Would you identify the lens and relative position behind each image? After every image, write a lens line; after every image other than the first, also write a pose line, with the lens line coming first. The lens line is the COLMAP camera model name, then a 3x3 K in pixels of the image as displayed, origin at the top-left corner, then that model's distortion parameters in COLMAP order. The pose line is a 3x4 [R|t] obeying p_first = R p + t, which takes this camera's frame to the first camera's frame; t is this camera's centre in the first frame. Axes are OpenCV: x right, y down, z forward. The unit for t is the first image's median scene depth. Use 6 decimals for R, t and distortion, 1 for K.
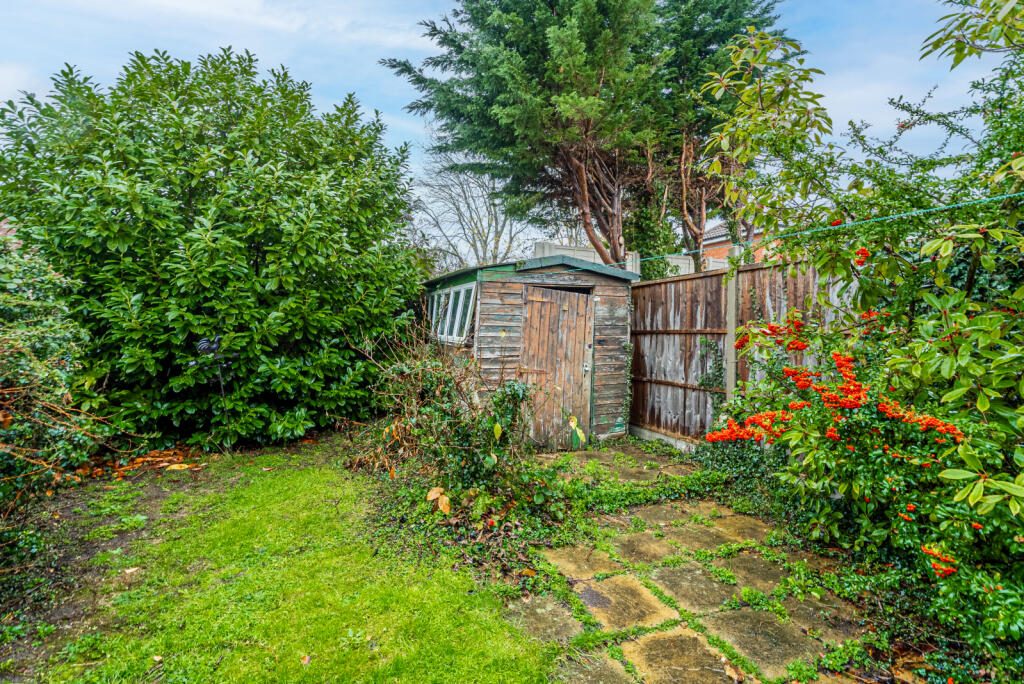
lens RADIAL K [[461.0, 0, 513.2], [0, 461.0, 335.6], [0, 0, 1]] dist [0.009195, 0.000119]
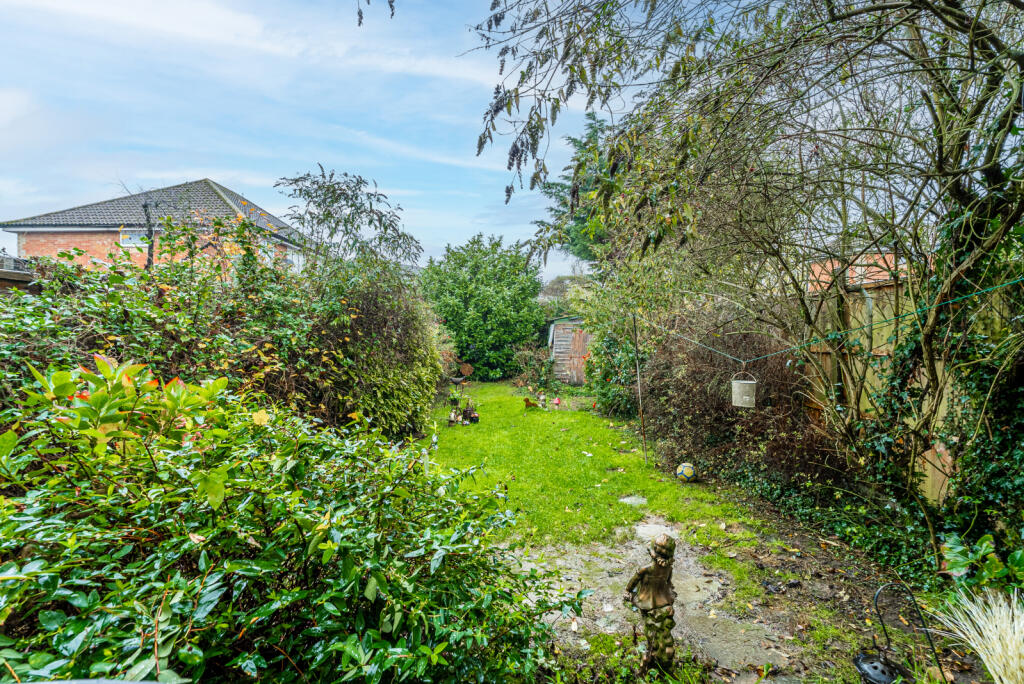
lens RADIAL K [[461.0, 0, 512.0], [0, 461.0, 340.8], [0, 0, 1]] dist [0.009195, 0.000119]
pose [[0.913637, -0.005482, -0.406494, 0.815422], [0.005042, 0.999985, -0.002152, -0.010334], [0.406499, -0.000084, 0.913651, -1.649190]]
